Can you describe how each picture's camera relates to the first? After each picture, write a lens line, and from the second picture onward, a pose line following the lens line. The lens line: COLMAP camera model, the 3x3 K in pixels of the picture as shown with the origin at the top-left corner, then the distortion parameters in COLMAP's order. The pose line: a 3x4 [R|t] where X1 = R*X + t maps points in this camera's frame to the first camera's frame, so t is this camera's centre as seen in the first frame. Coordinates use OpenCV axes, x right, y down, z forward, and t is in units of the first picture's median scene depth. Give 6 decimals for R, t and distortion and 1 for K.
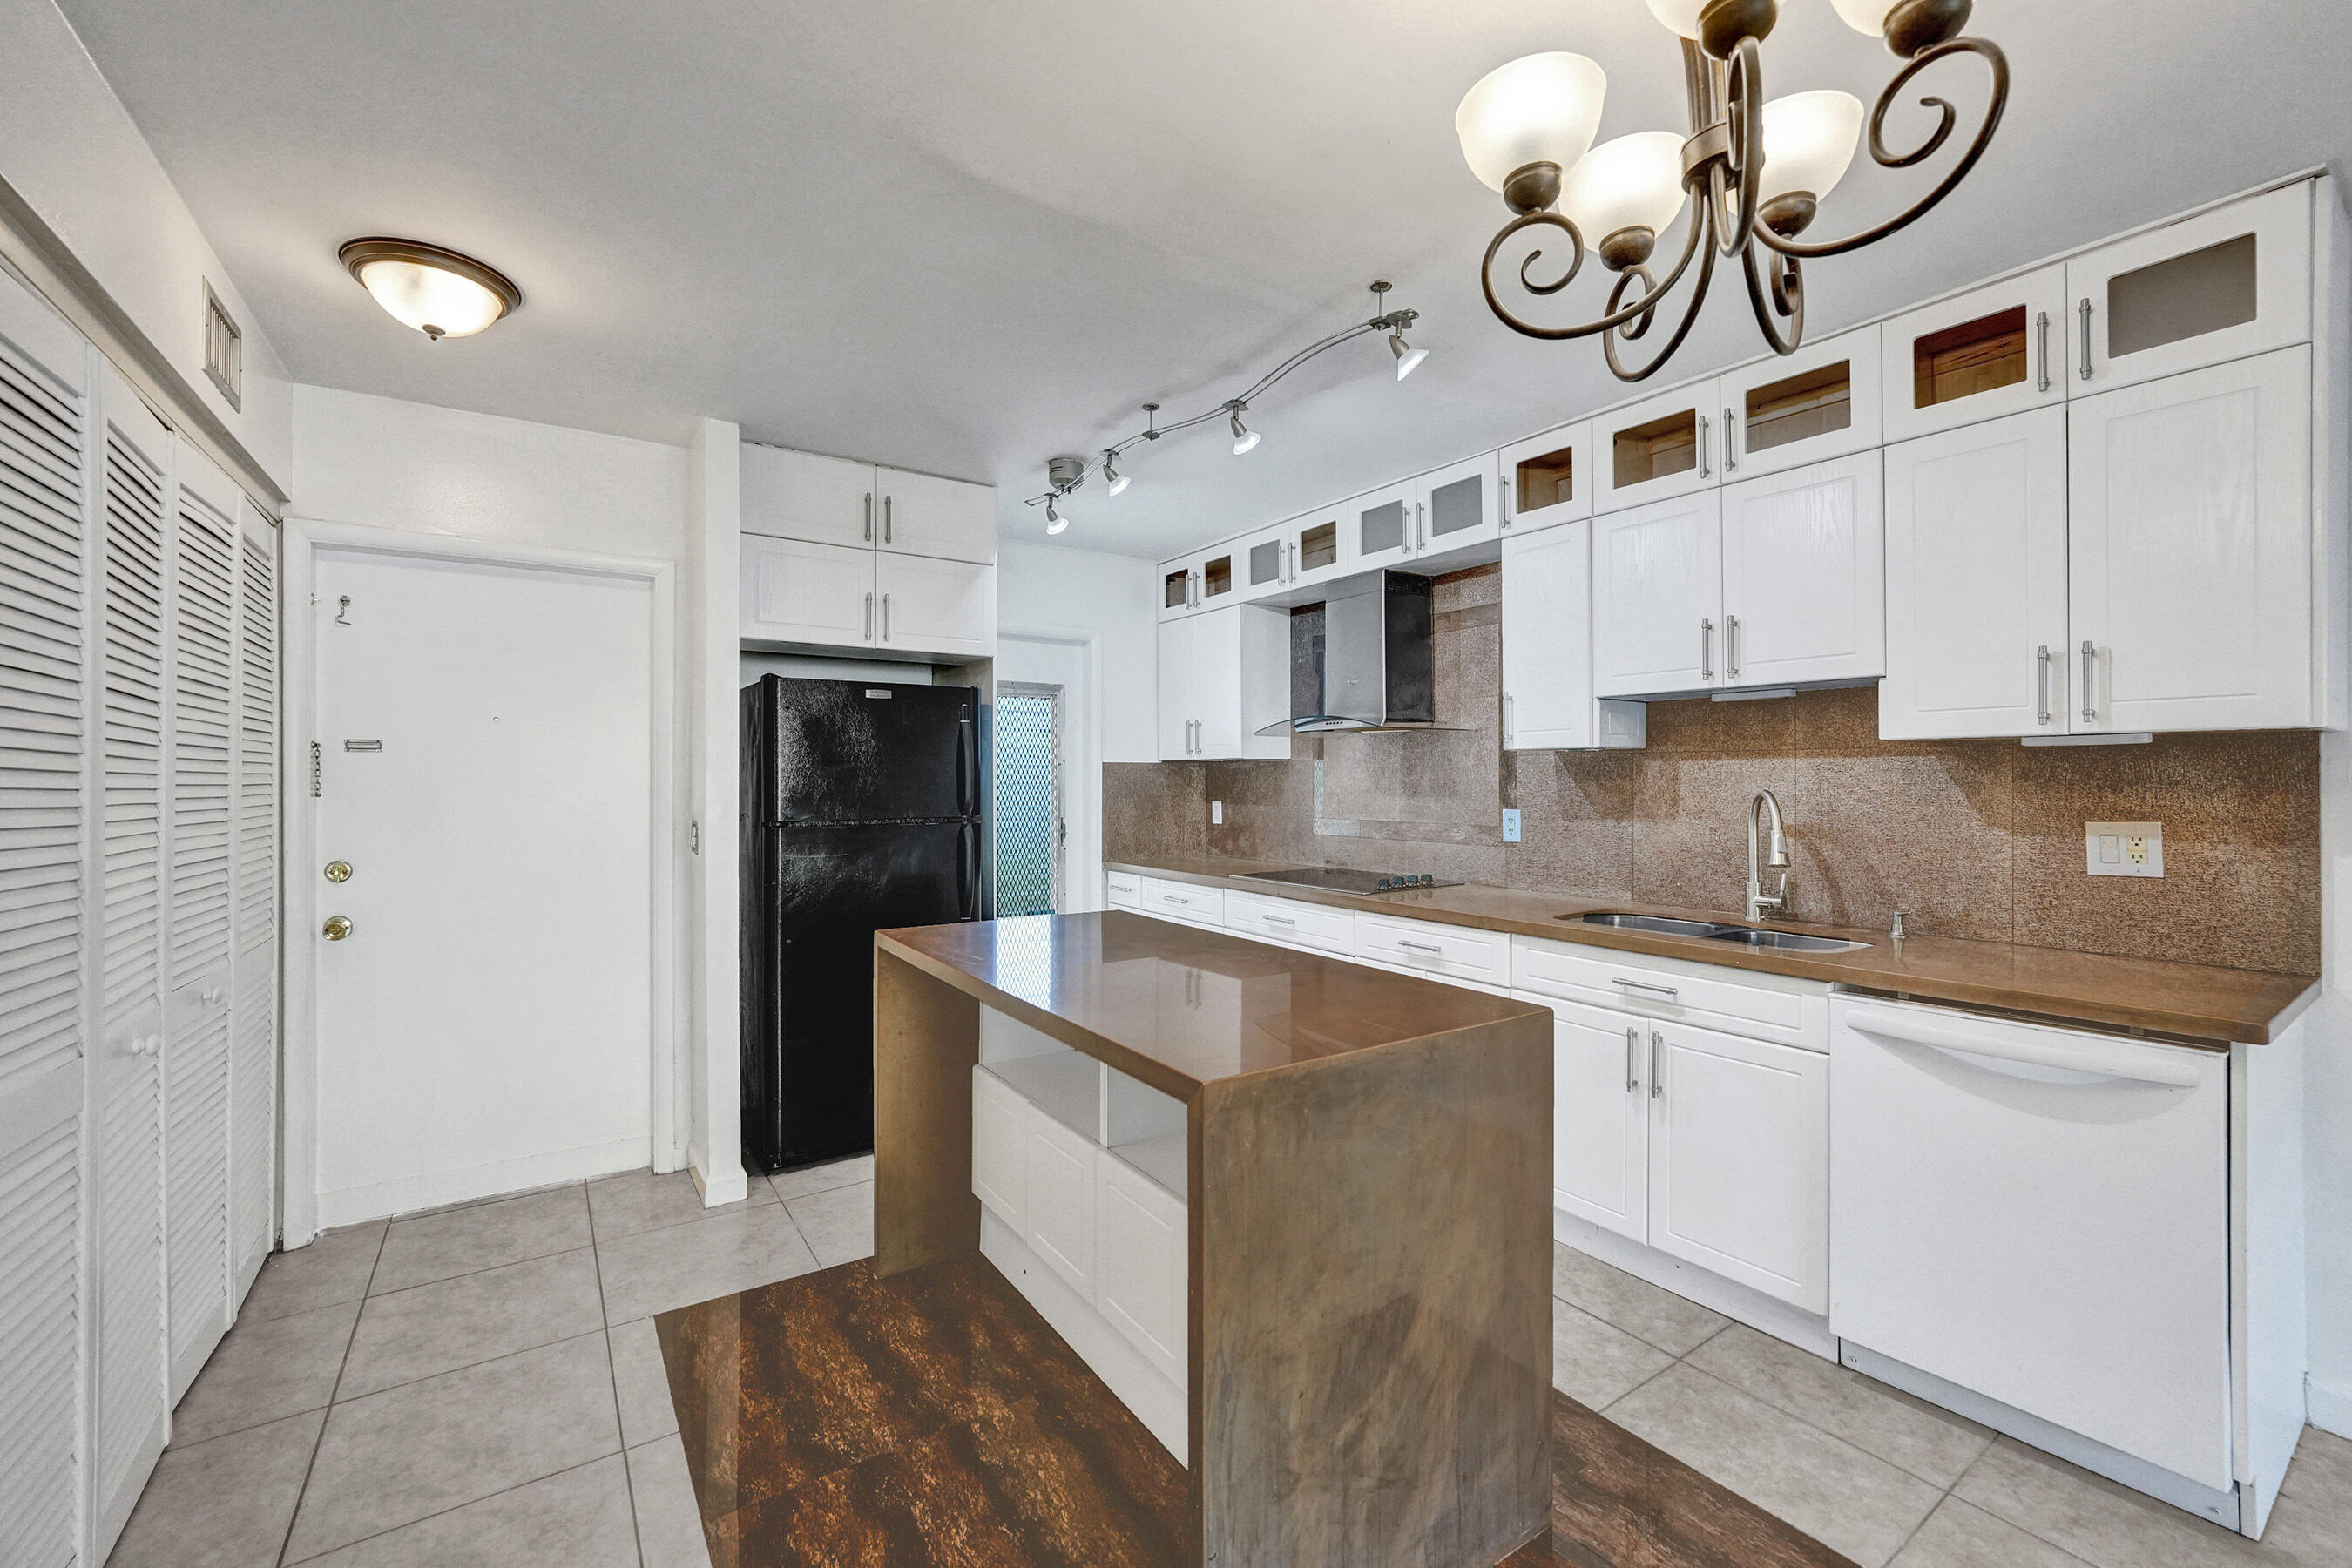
lens RADIAL K [[962.0, 0, 1177.7], [0, 962.0, 774.0], [0, 0, 1]] dist [-0.013733, 0.001195]
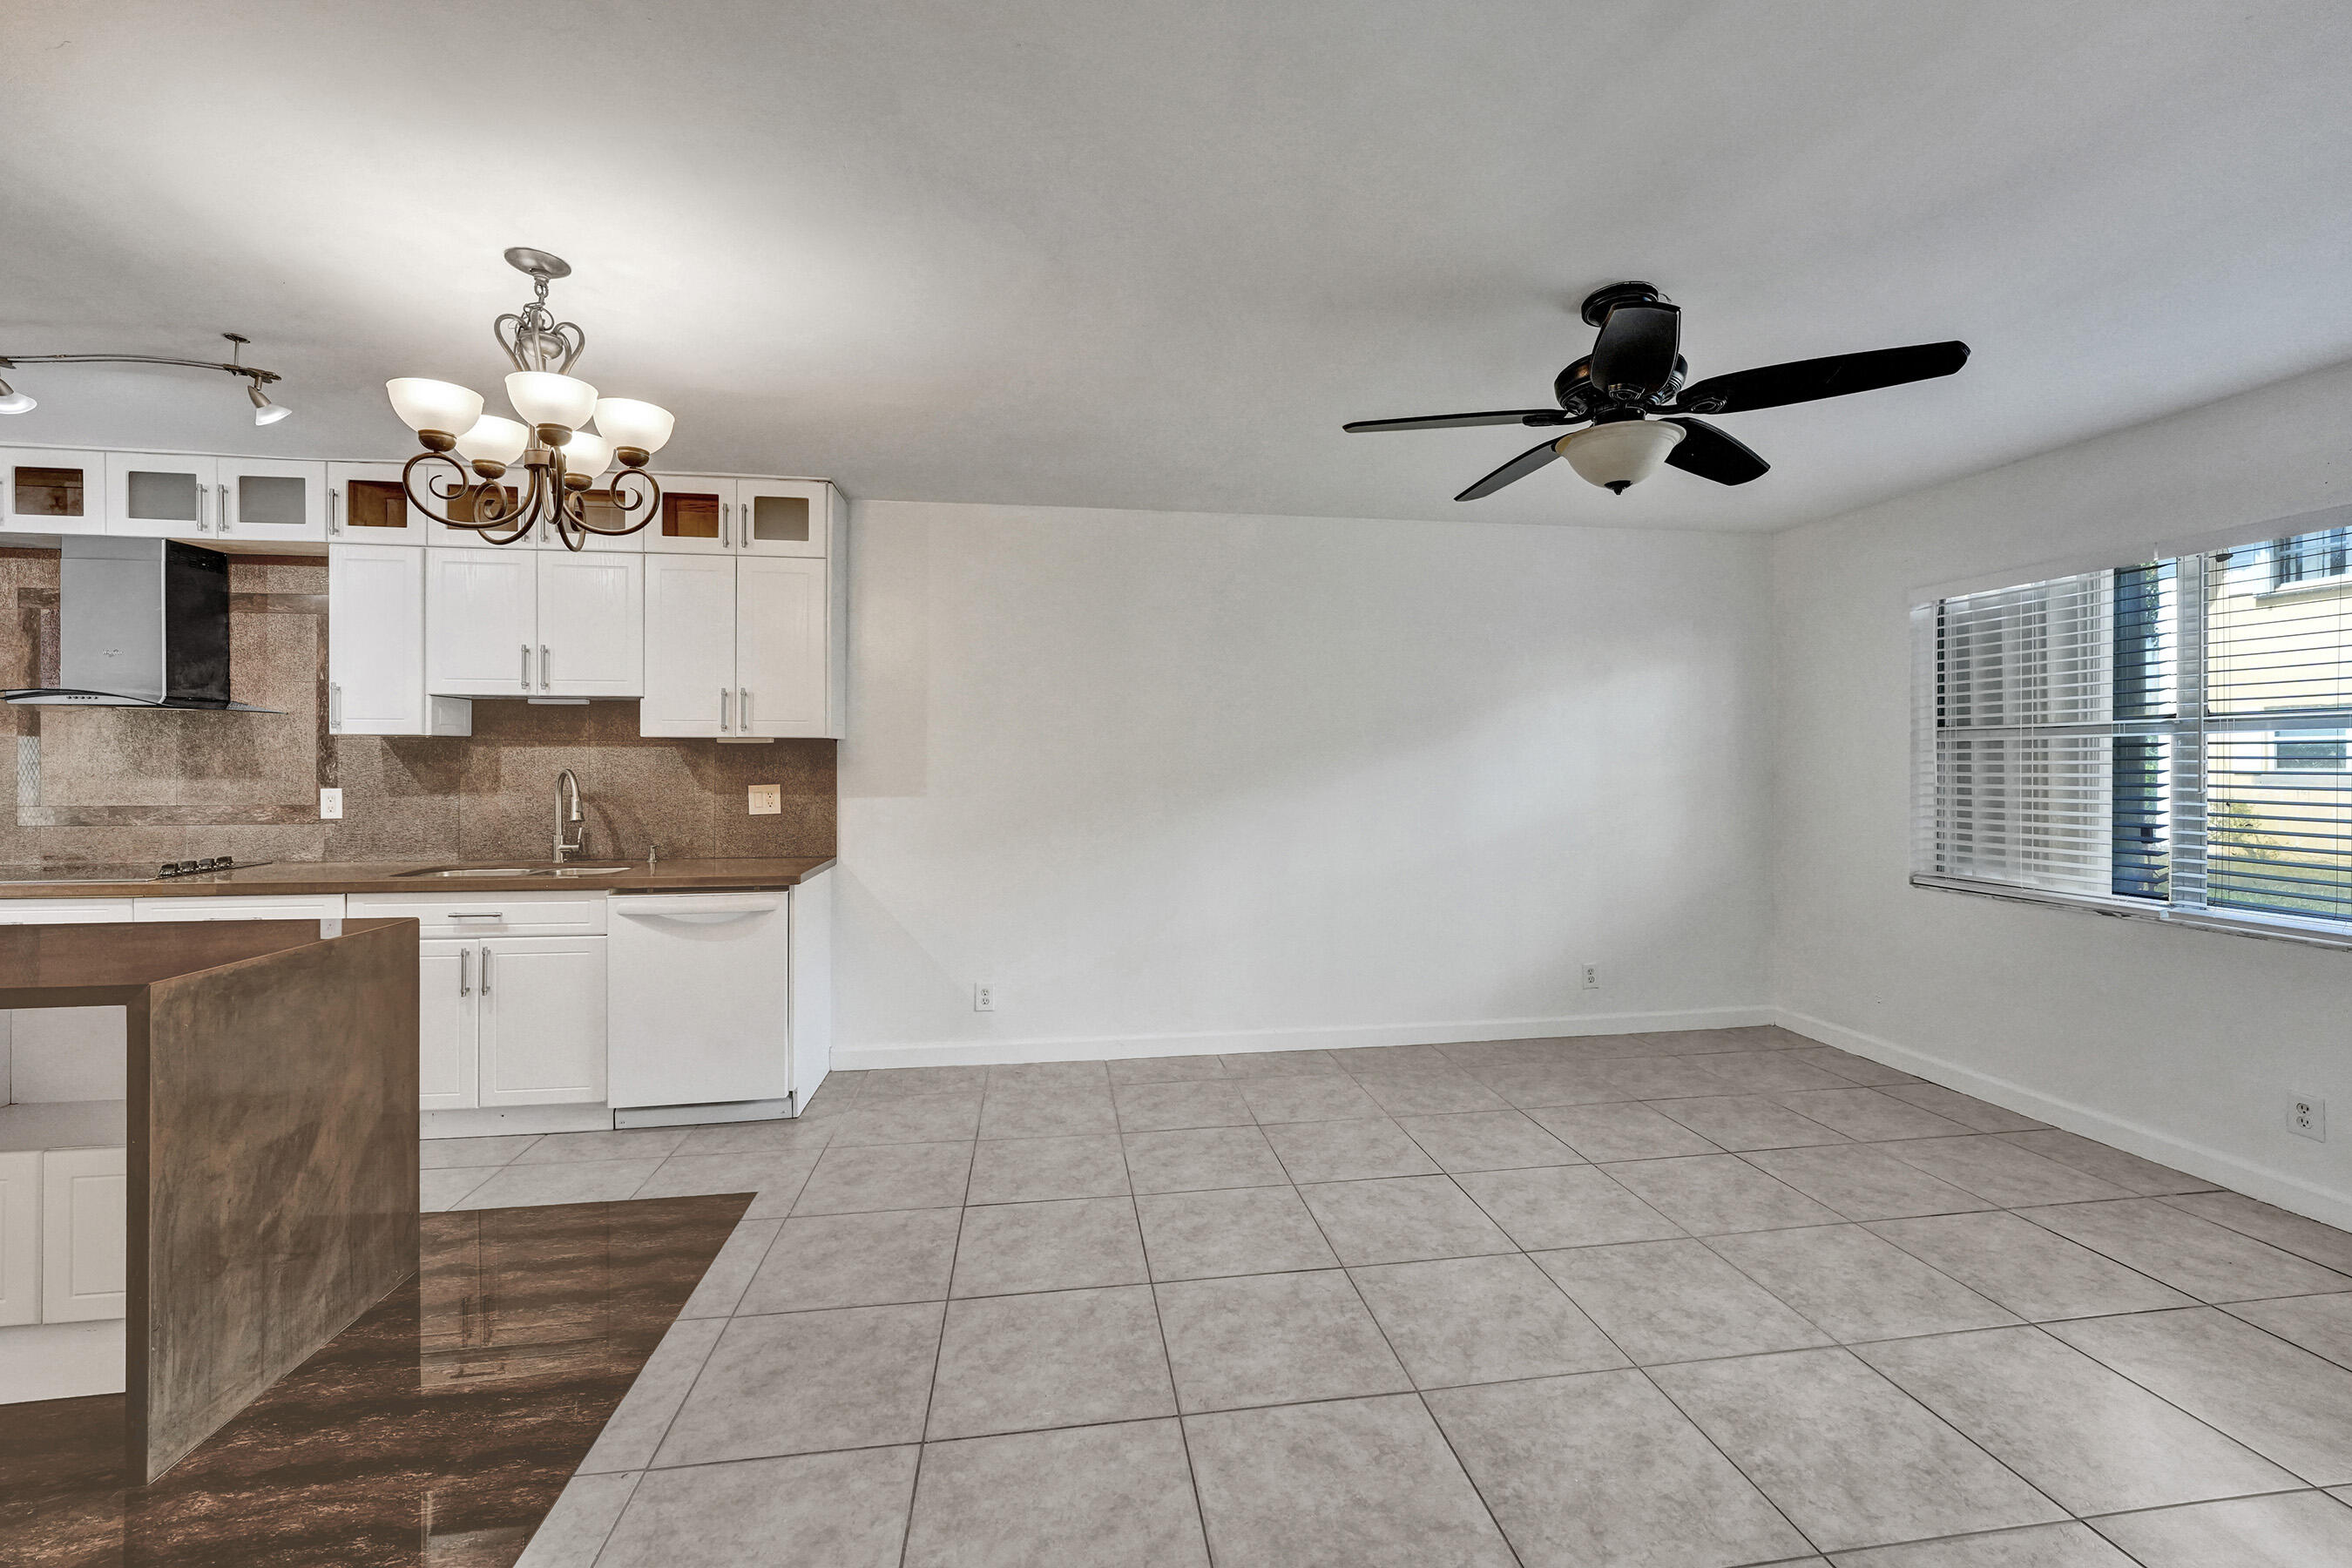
lens RADIAL K [[960.2, 0, 1183.3], [0, 960.2, 760.2], [0, 0, 1]] dist [-0.017651, 0.004772]
pose [[0.436879, 0.001495, 0.899519, -0.267069], [-0.007422, 0.999971, 0.001943, -0.005968], [-0.899490, -0.007525, 0.436877, -0.452034]]
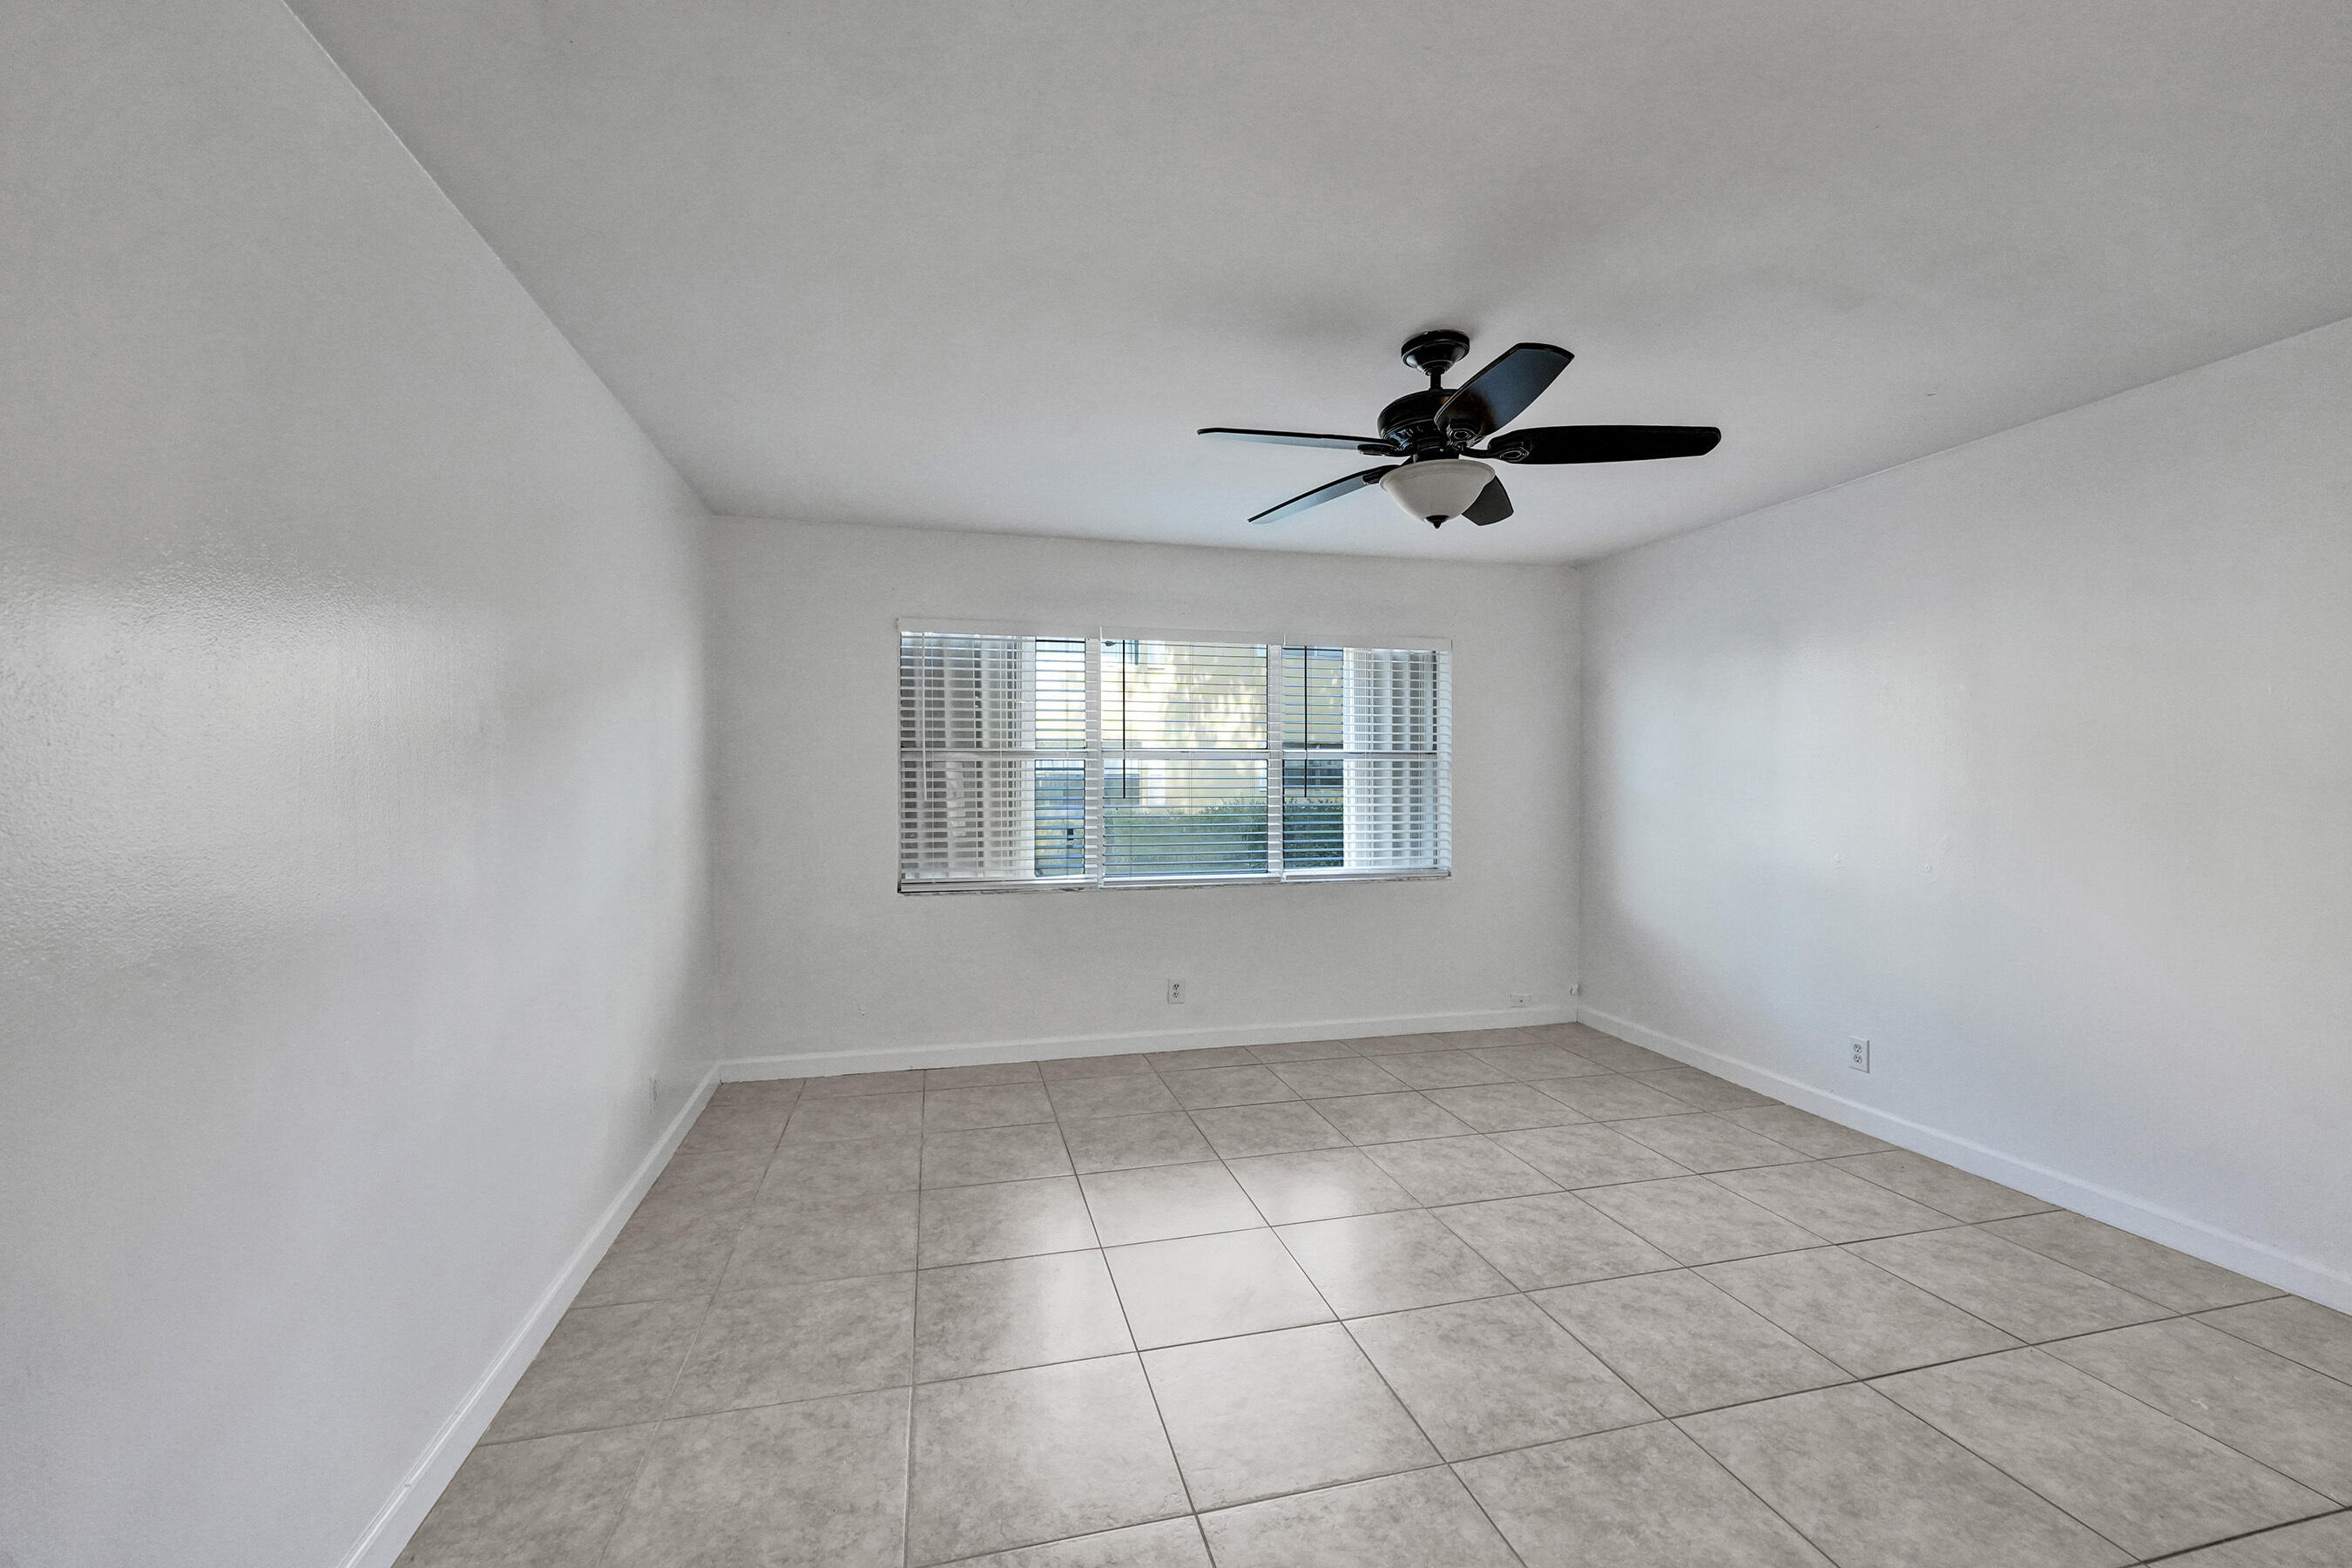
lens RADIAL K [[962.0, 0, 1162.7], [0, 962.0, 794.1], [0, 0, 1]] dist [-0.013733, 0.001195]
pose [[-0.938028, -0.004726, 0.346528, 0.618083], [-0.002192, 0.999968, 0.007706, 0.002127], [-0.346554, 0.006469, -0.938008, 0.547773]]
